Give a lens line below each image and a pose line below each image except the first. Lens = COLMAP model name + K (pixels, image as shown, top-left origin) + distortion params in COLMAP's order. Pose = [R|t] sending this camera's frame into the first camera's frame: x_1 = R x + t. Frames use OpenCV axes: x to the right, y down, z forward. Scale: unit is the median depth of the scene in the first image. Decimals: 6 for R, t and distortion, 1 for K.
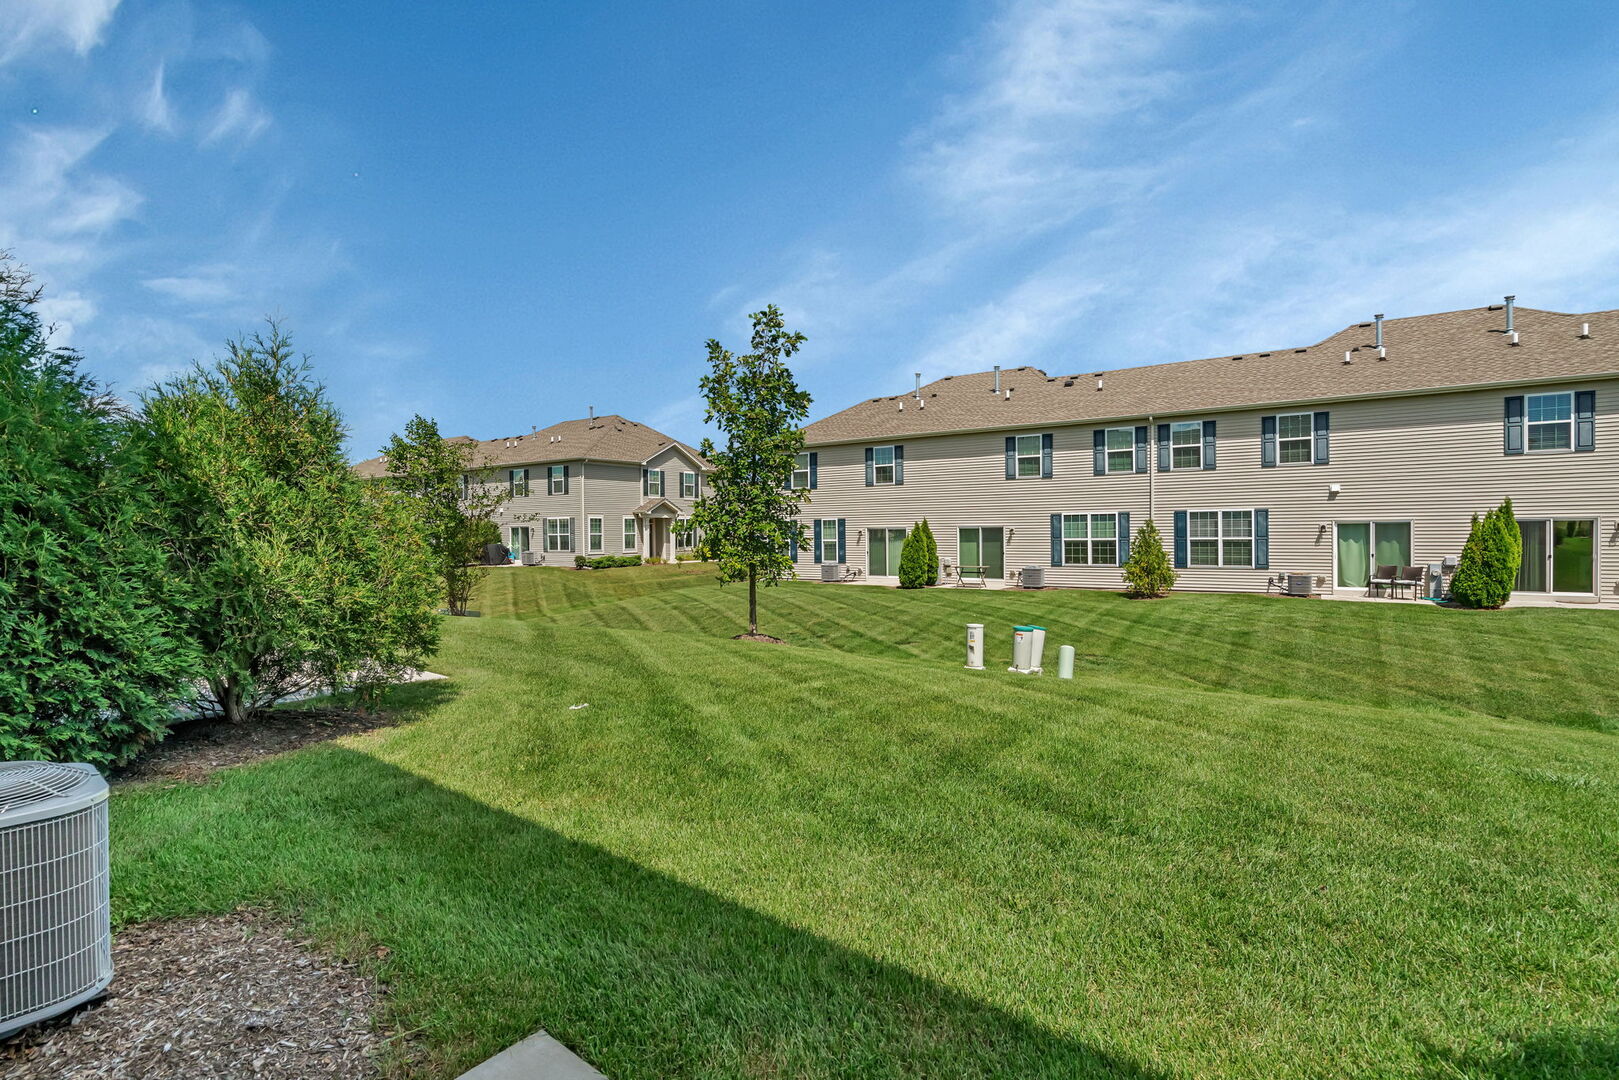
lens RADIAL K [[756.9, 0, 814.1], [0, 756.9, 537.3], [0, 0, 1]] dist [-0.002265, 0.001648]
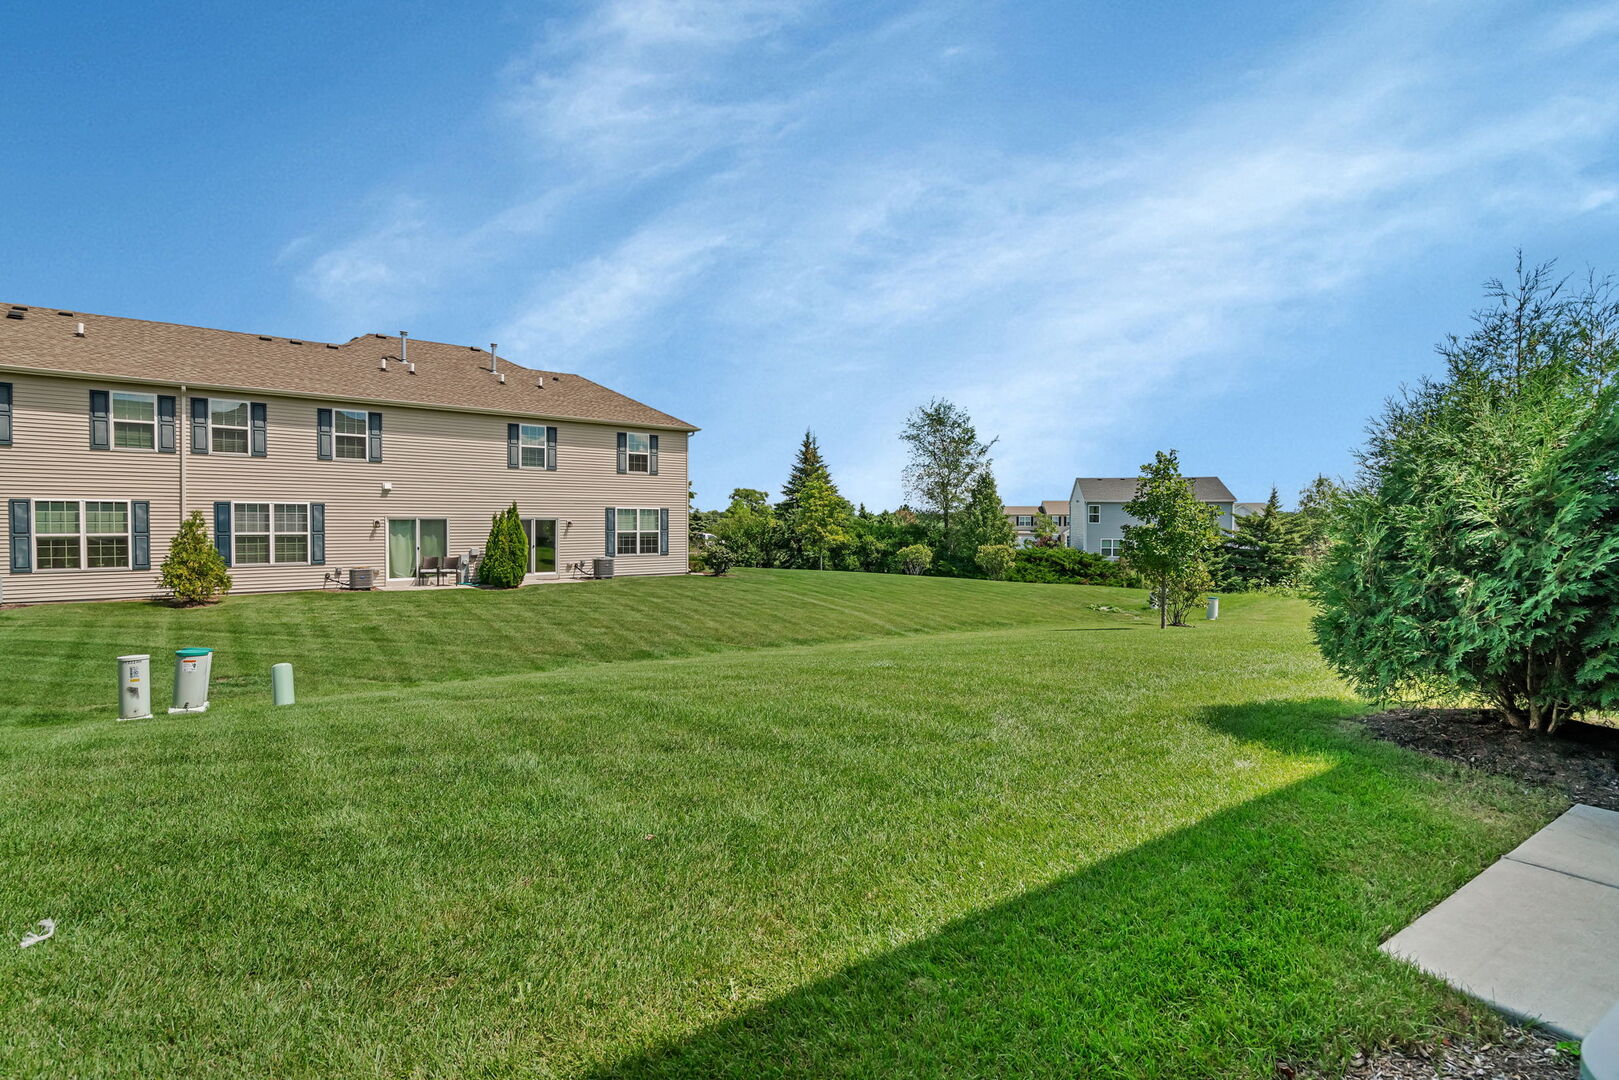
lens RADIAL K [[756.9, 0, 814.1], [0, 756.9, 537.3], [0, 0, 1]] dist [-0.002265, 0.001648]
pose [[0.299281, -0.006734, 0.954141, -0.145928], [0.000599, 0.999976, 0.006869, 0.000331], [-0.954165, -0.001485, 0.299278, 0.103057]]
